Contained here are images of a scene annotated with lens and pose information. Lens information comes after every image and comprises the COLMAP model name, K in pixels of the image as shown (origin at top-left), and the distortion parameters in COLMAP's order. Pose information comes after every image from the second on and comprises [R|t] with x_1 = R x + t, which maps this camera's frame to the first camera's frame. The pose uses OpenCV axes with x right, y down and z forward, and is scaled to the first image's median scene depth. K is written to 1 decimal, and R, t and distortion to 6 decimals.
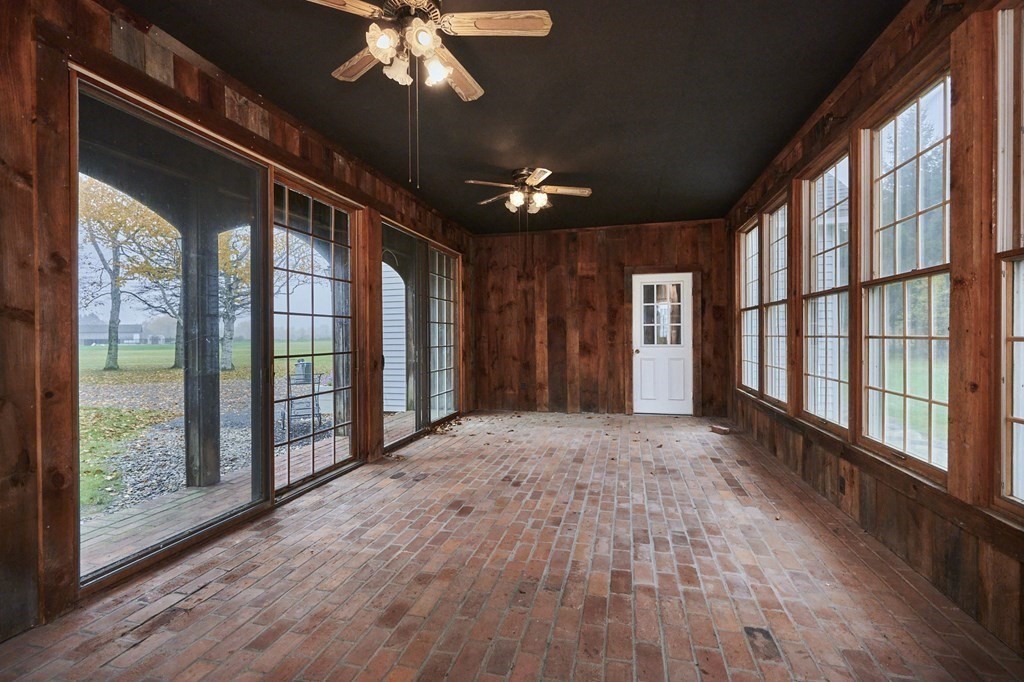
lens RADIAL K [[473.5, 0, 512.0], [0, 473.5, 341.0], [0, 0, 1]] dist [0.000028, -0.000034]
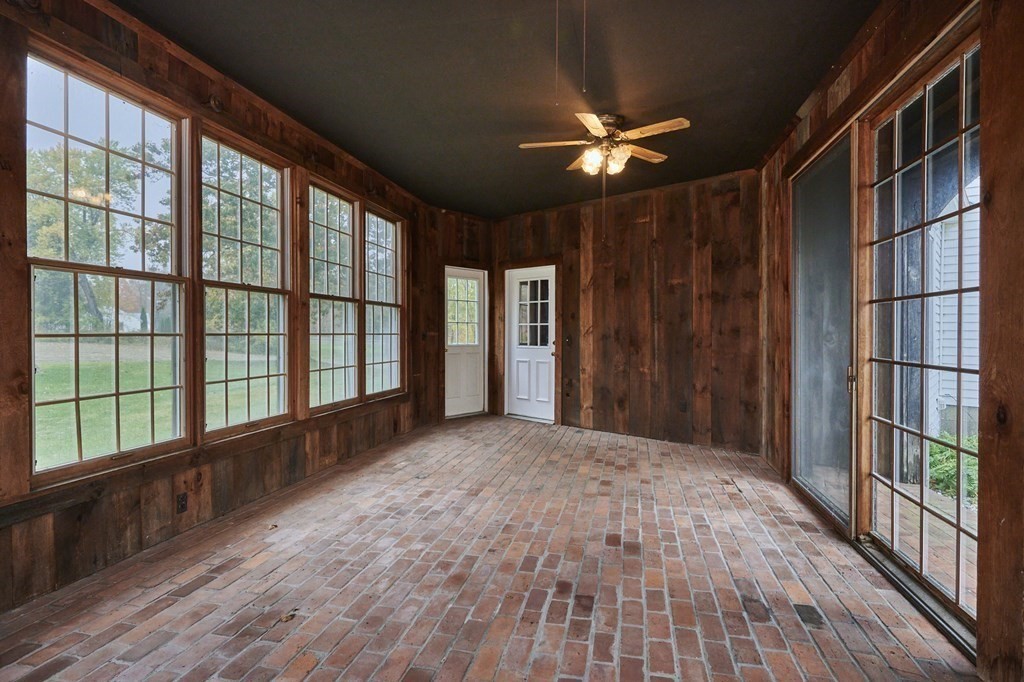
lens RADIAL K [[548.0, 0, 511.9], [0, 548.0, 329.1], [0, 0, 1]] dist [-0.000980, -0.000246]
pose [[-0.999737, 0.002668, -0.022768, 0.103449], [0.002476, 0.999961, 0.008430, -0.025834], [0.022790, 0.008371, -0.999705, 1.967427]]
